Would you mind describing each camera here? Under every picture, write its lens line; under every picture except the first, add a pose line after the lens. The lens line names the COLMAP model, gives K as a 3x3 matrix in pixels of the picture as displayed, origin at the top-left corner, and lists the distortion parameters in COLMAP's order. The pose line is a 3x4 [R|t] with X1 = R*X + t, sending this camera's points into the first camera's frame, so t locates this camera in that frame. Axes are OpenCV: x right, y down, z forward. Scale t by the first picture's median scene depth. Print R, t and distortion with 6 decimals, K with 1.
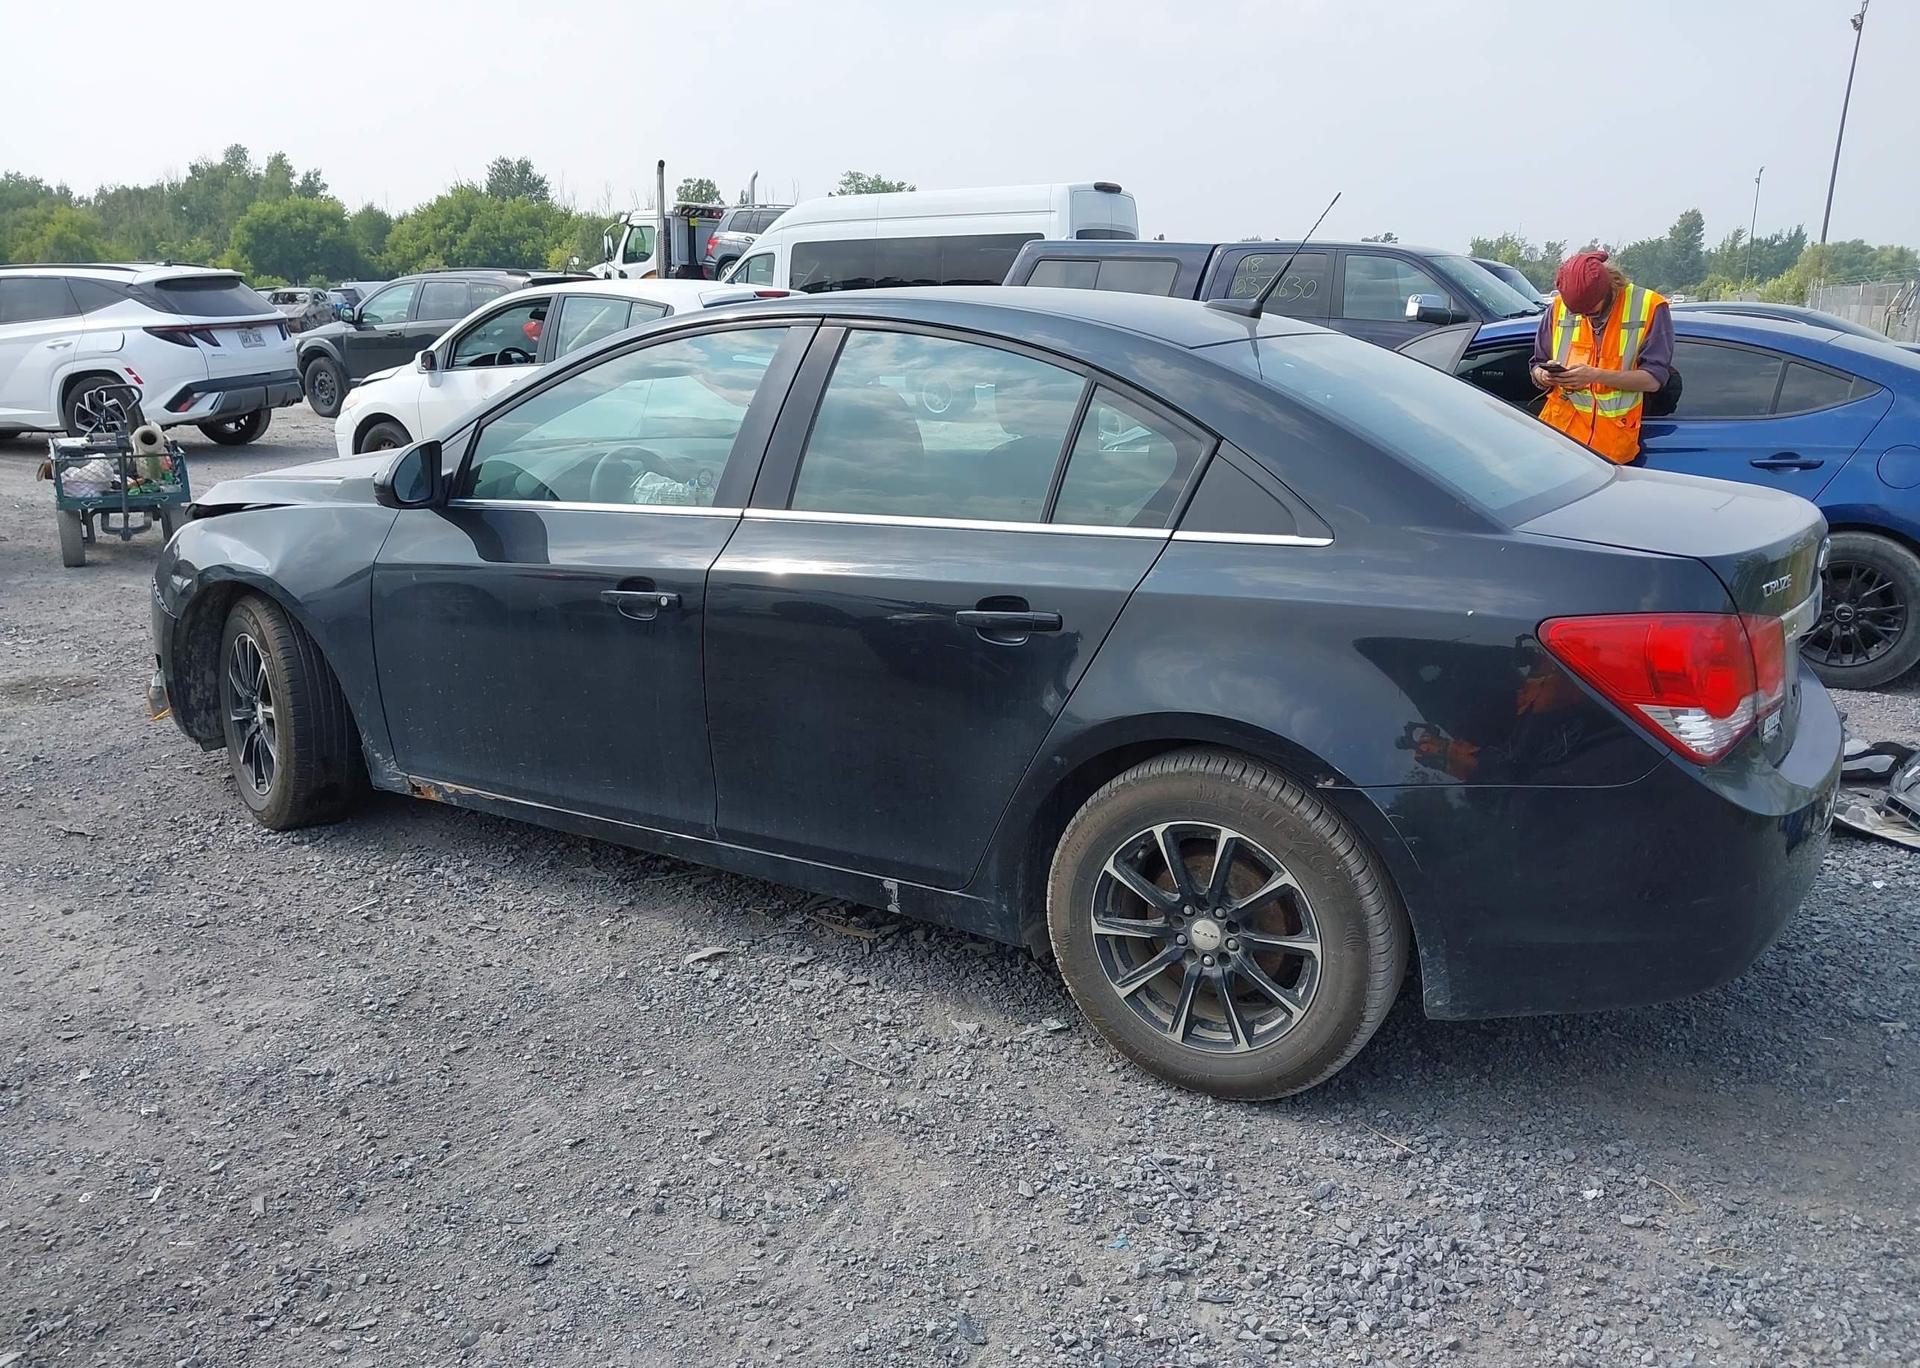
lens RADIAL K [[1593.0, 0, 931.7], [0, 1593.0, 690.7], [0, 0, 1]] dist [-0.006456, 0.011703]
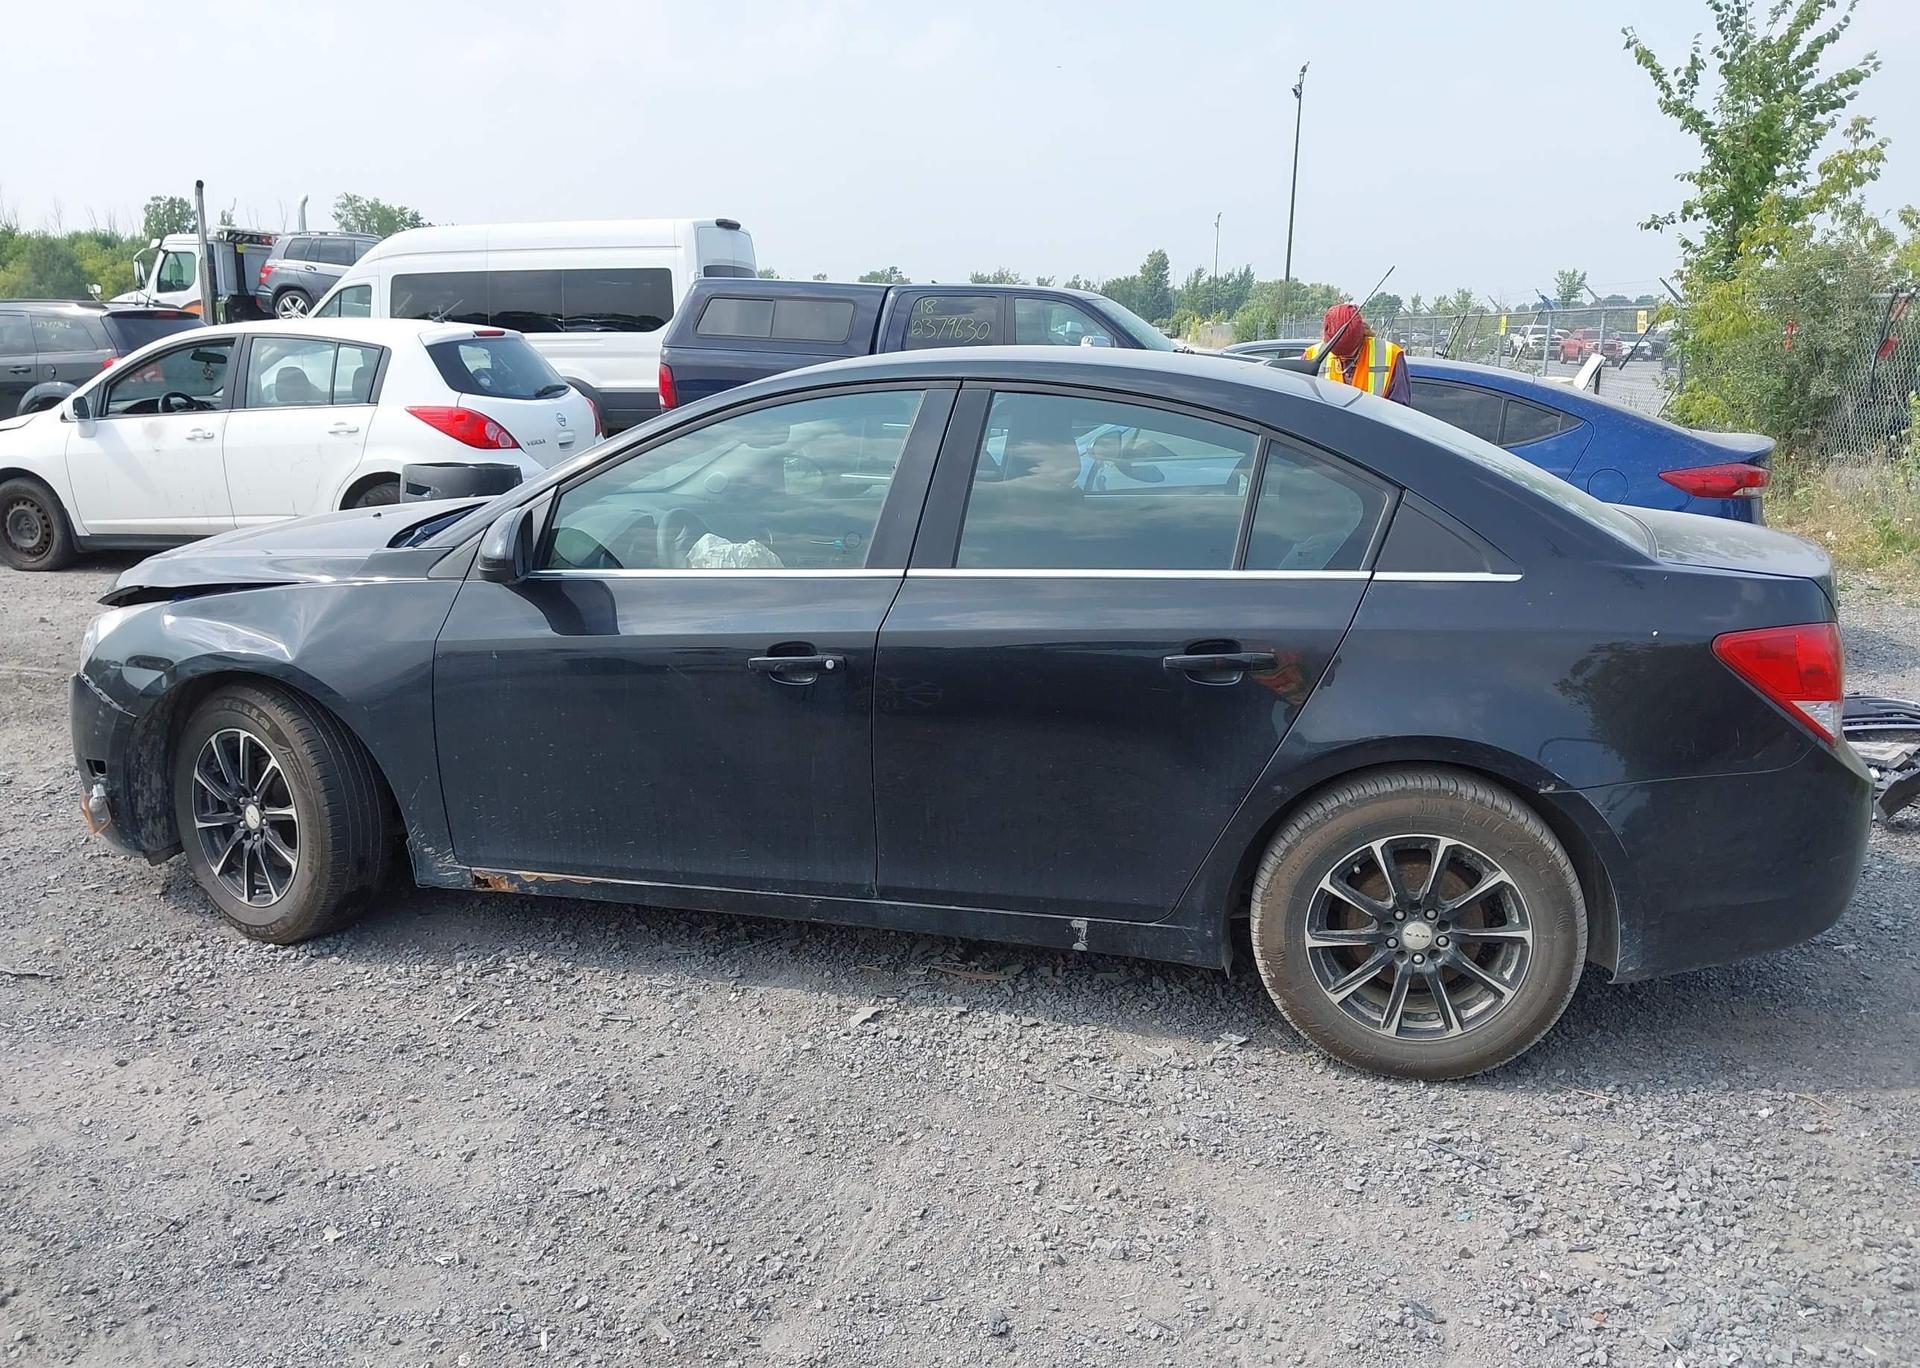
lens RADIAL K [[1610.6, 0, 938.5], [0, 1610.6, 670.1], [0, 0, 1]] dist [0.000646, -0.009513]
pose [[0.948931, -0.062072, 0.309318, -0.358530], [0.071658, 0.997234, -0.019714, -0.024160], [-0.307239, 0.040872, 0.950754, 0.019663]]
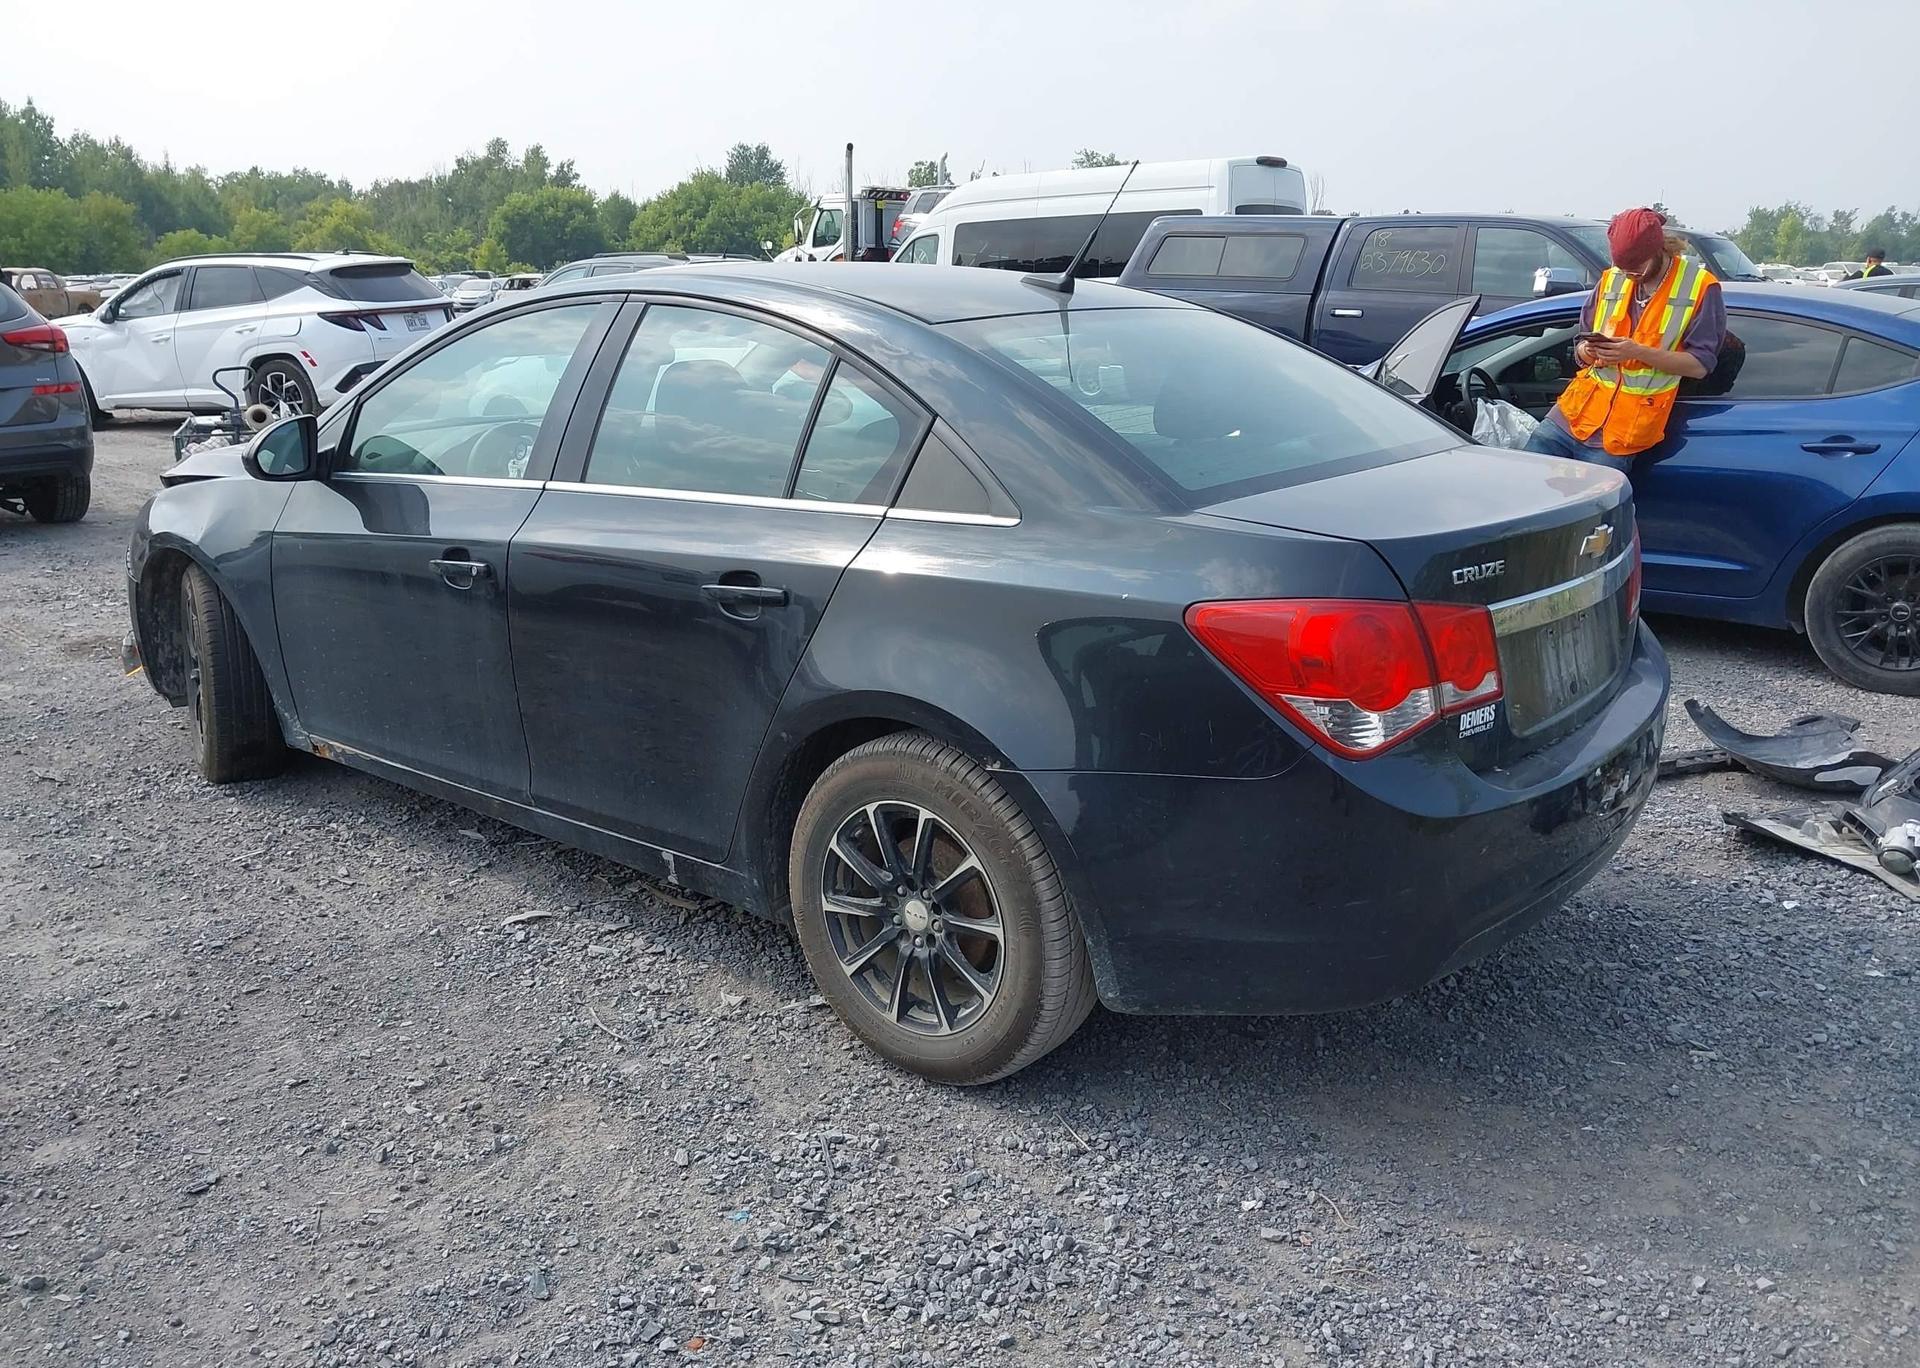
lens RADIAL K [[1610.6, 0, 938.5], [0, 1610.6, 670.1], [0, 0, 1]] dist [0.000646, -0.009513]
pose [[0.988275, 0.026264, -0.150407, 0.247960], [-0.026811, 0.999639, -0.001607, 0.001277], [0.150311, 0.005620, 0.988623, 0.009310]]
